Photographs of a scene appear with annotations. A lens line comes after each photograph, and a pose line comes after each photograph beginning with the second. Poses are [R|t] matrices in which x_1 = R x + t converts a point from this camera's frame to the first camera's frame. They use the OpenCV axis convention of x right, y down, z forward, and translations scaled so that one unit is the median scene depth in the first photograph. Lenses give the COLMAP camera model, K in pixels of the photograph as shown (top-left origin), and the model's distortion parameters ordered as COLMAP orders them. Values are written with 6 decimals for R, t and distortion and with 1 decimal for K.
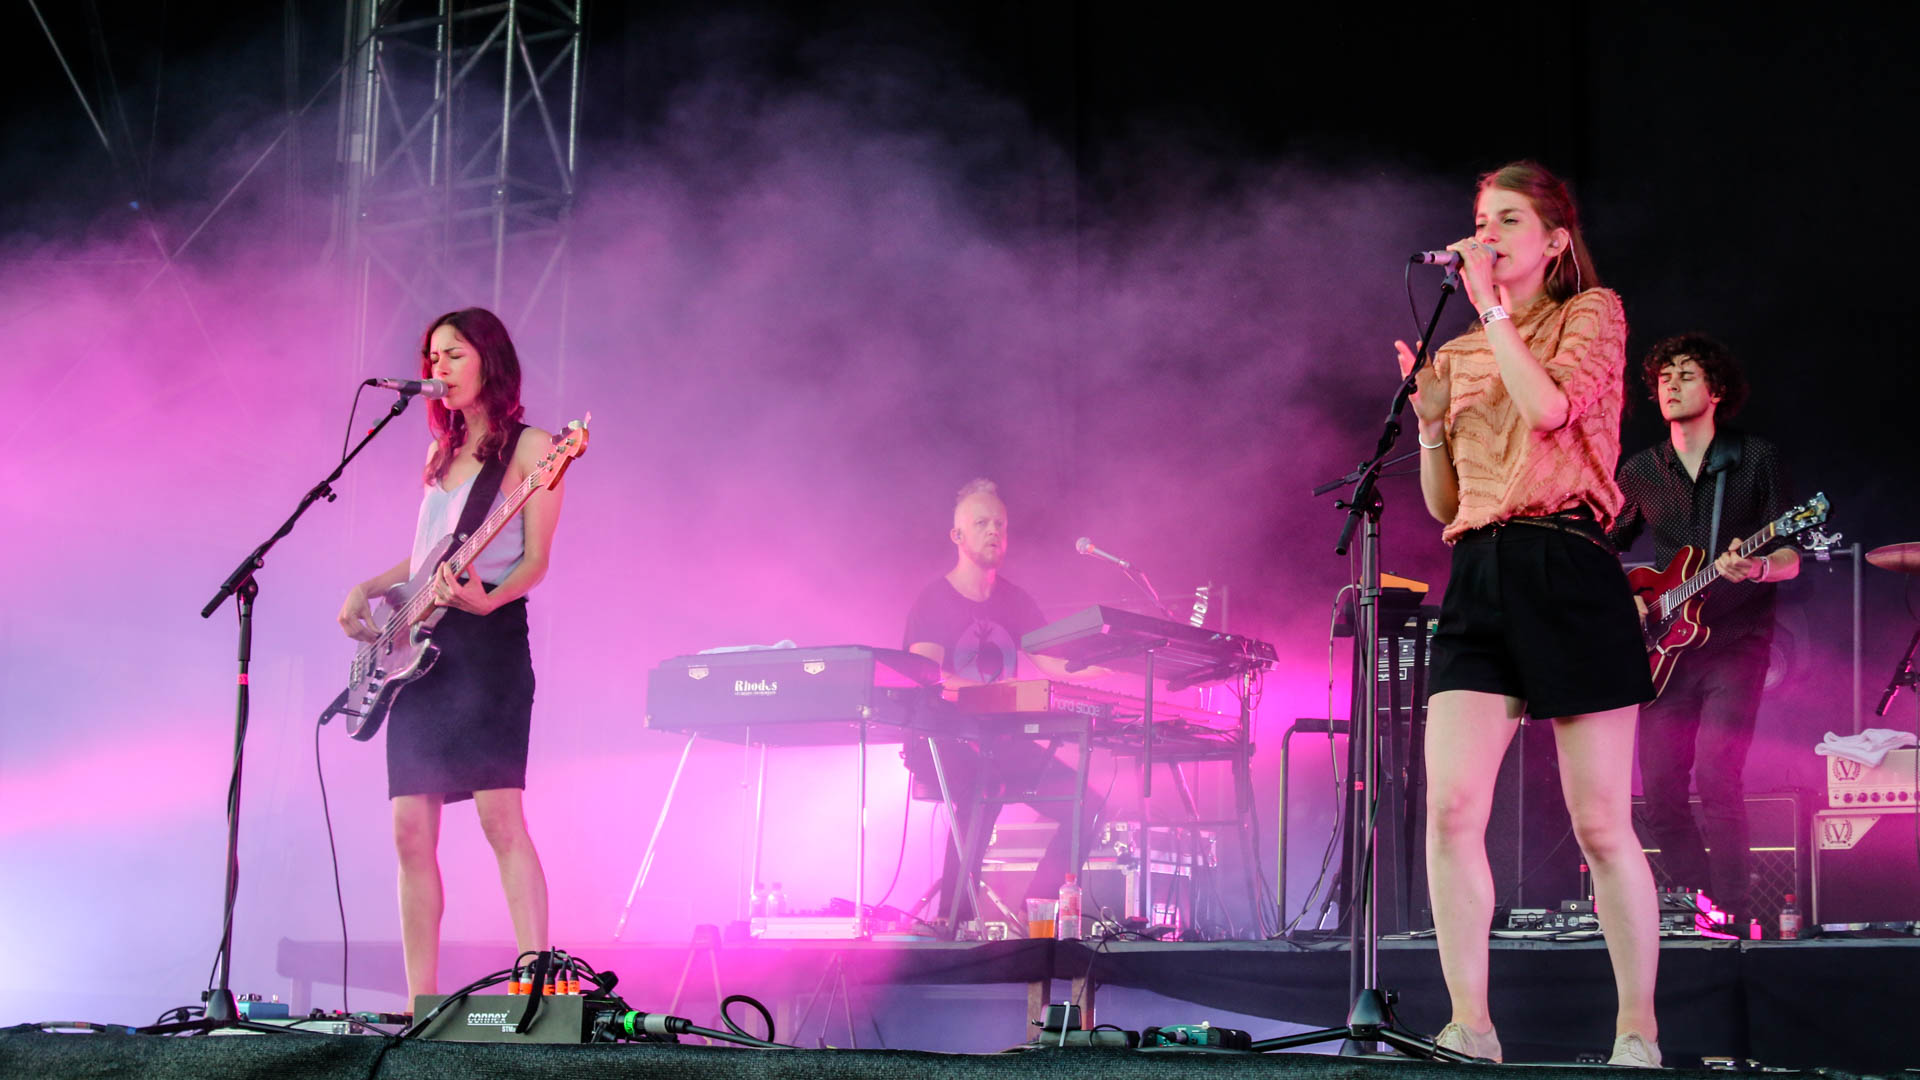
lens RADIAL K [[4178.8, 0, 960.0], [0, 4178.8, 540.0], [0, 0, 1]] dist [-0.424291, 0.157878]
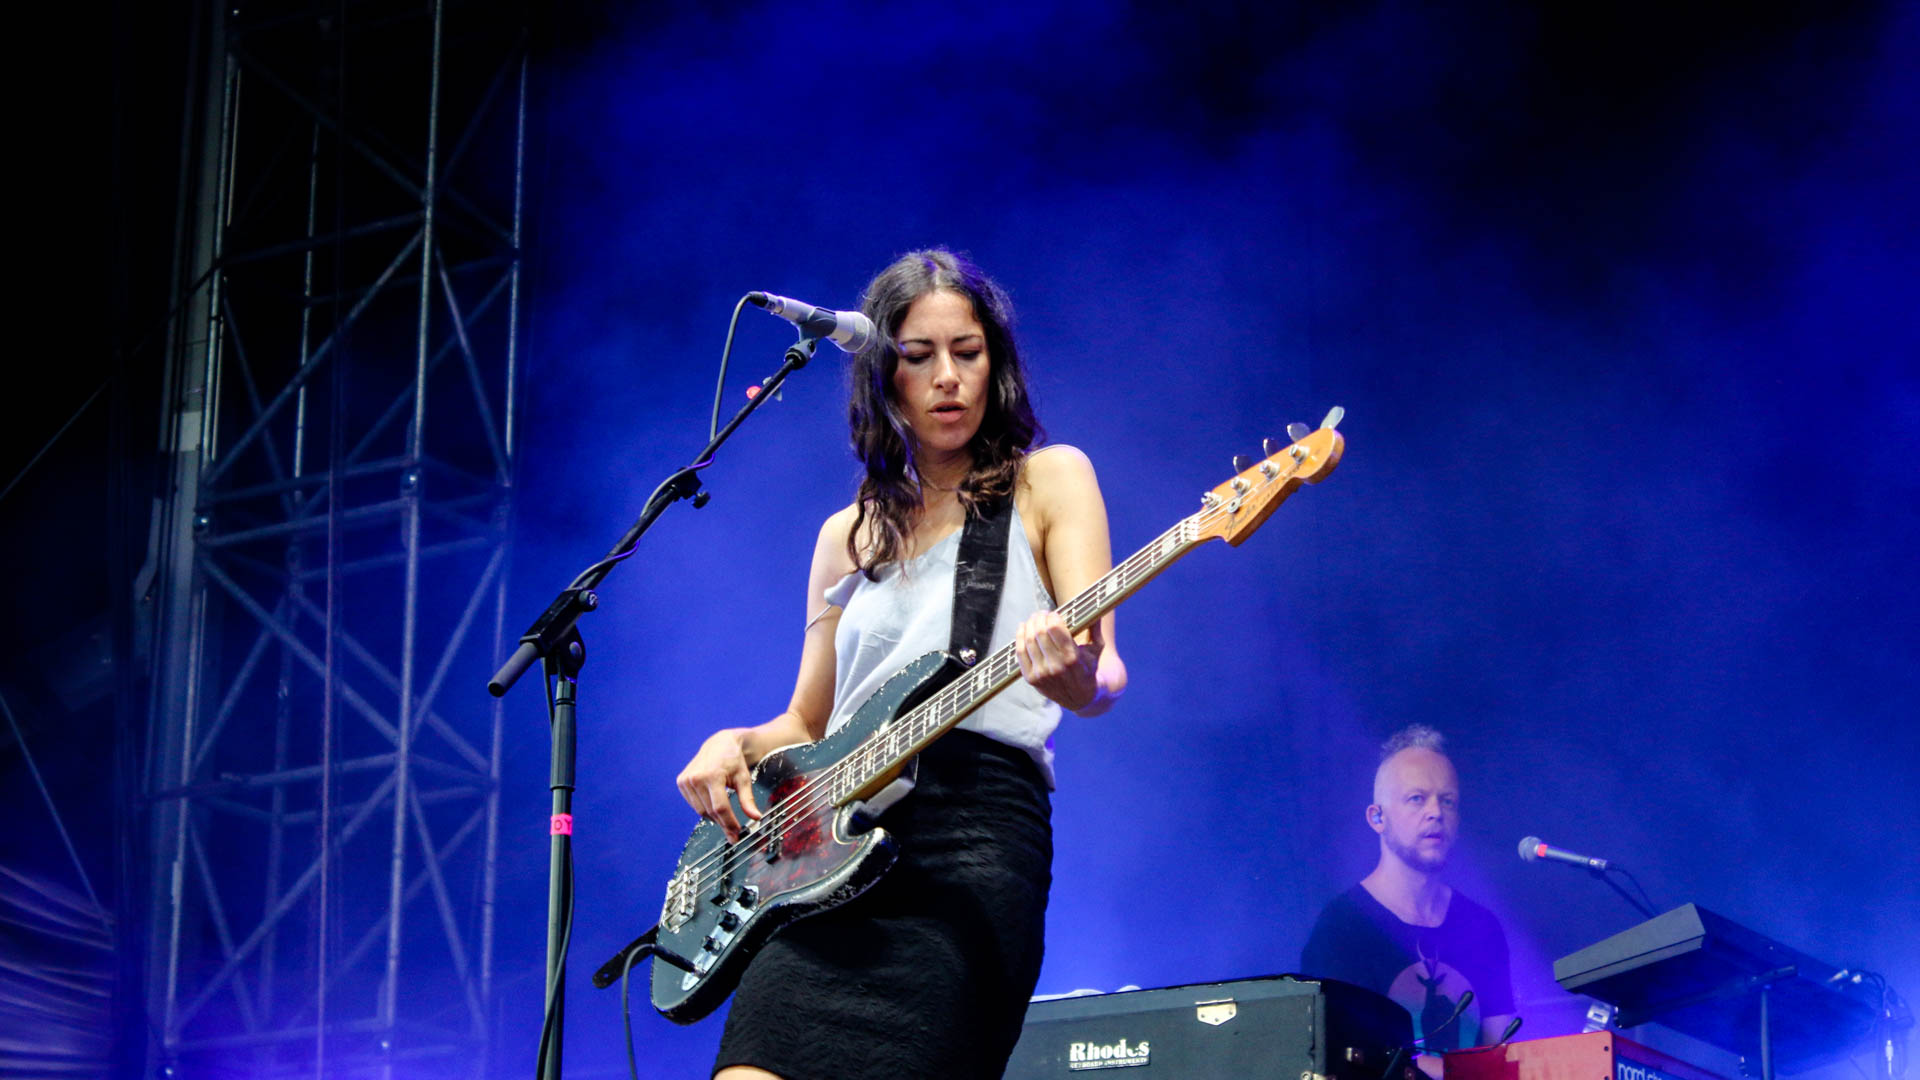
lens RADIAL K [[4480.9, 0, 960.0], [0, 4480.9, 540.0], [0, 0, 1]] dist [0.231771, -0.081656]
pose [[0.996919, -0.004788, 0.078289, -0.078123], [0.015171, 0.991057, -0.132575, 0.030873], [-0.076954, 0.133354, 0.988076, 0.230833]]
